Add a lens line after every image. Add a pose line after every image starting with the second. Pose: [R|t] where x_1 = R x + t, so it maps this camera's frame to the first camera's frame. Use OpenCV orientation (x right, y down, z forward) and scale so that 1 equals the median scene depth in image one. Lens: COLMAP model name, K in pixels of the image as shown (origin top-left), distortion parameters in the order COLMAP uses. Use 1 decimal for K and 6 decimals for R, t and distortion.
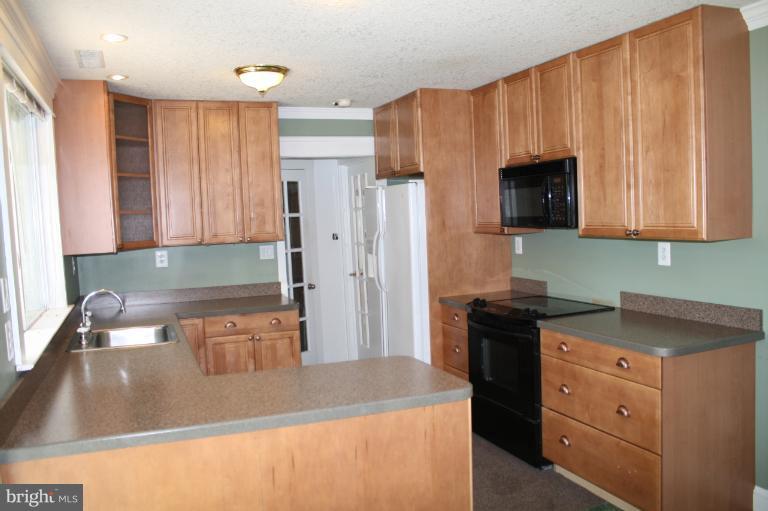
lens RADIAL K [[639.4, 0, 389.4], [0, 639.4, 253.8], [0, 0, 1]] dist [-0.170177, 0.140030]
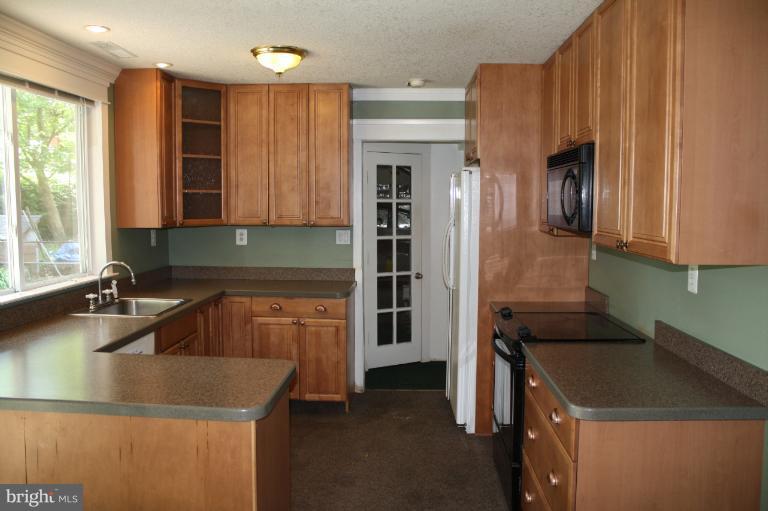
lens RADIAL K [[639.4, 0, 389.4], [0, 639.4, 253.8], [0, 0, 1]] dist [-0.170177, 0.140030]
pose [[0.910080, 0.078104, -0.407007, 0.309006], [-0.067841, 0.996910, 0.039610, -0.023376], [0.408842, -0.008437, 0.912566, 0.143512]]
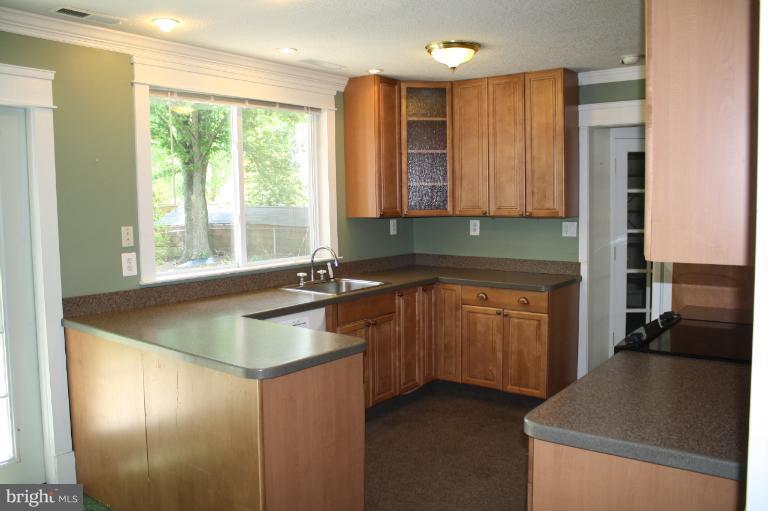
lens RADIAL K [[639.4, 0, 389.4], [0, 639.4, 253.8], [0, 0, 1]] dist [-0.170177, 0.140030]
pose [[0.515328, 0.108212, -0.850134, 0.524847], [-0.062545, 0.994100, 0.088624, -0.036710], [0.854708, 0.007502, 0.519055, 0.320976]]
